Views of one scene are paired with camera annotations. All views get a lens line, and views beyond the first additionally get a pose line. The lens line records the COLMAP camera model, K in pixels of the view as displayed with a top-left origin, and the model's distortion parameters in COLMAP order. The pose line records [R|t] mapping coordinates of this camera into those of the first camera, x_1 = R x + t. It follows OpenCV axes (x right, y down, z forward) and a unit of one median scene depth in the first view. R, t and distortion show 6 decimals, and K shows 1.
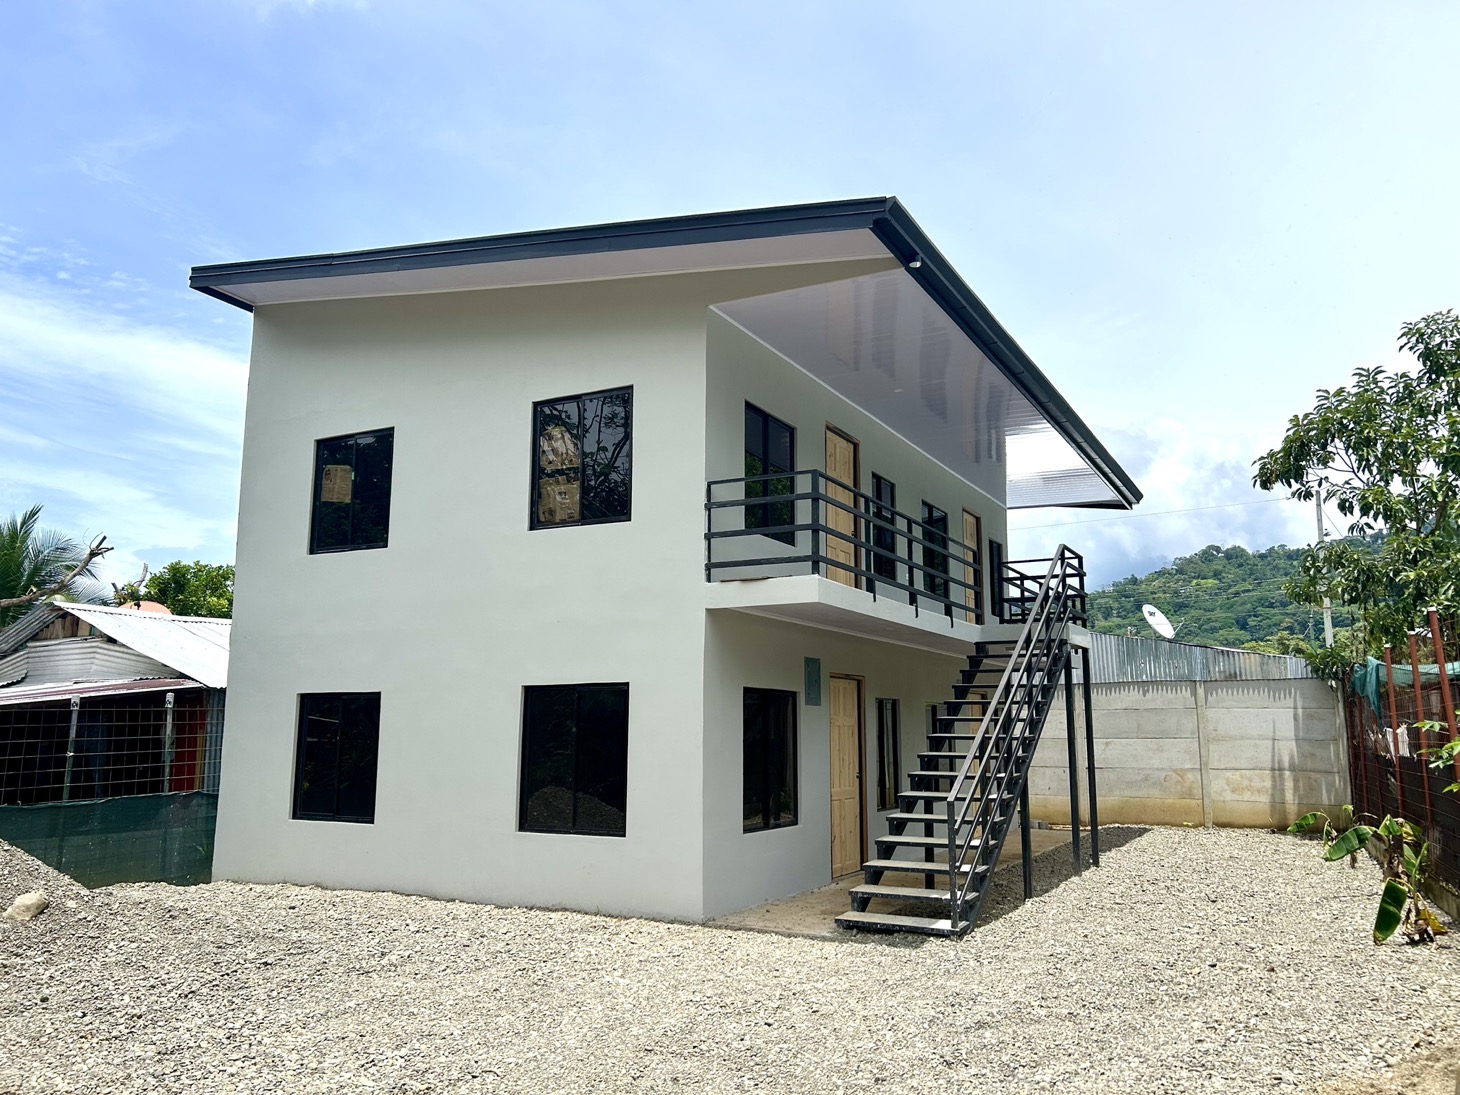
lens RADIAL K [[1143.7, 0, 730.0], [0, 1143.7, 547.5], [0, 0, 1]] dist [0.108214, -0.202502]
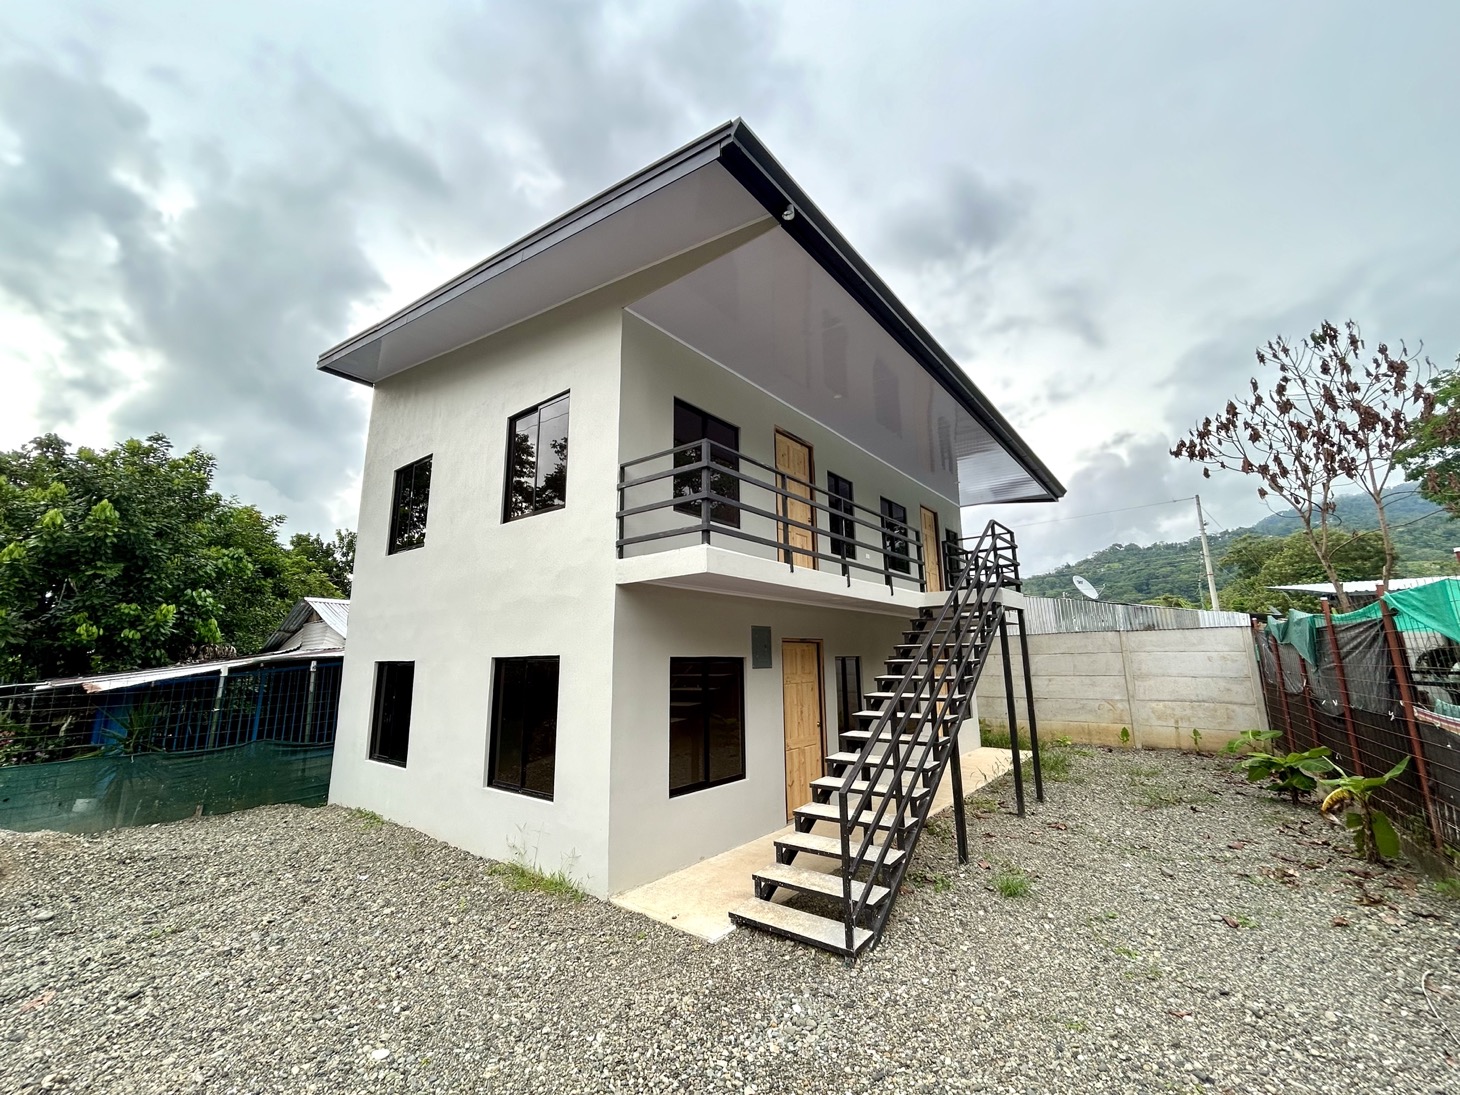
lens RADIAL K [[600.3, 0, 726.1], [0, 600.3, 540.9], [0, 0, 1]] dist [0.000641, 0.000146]
pose [[0.982693, -0.049133, -0.178605, 0.142850], [0.043056, 0.998359, -0.037749, 0.031719], [0.180167, 0.029406, 0.983196, 0.389623]]
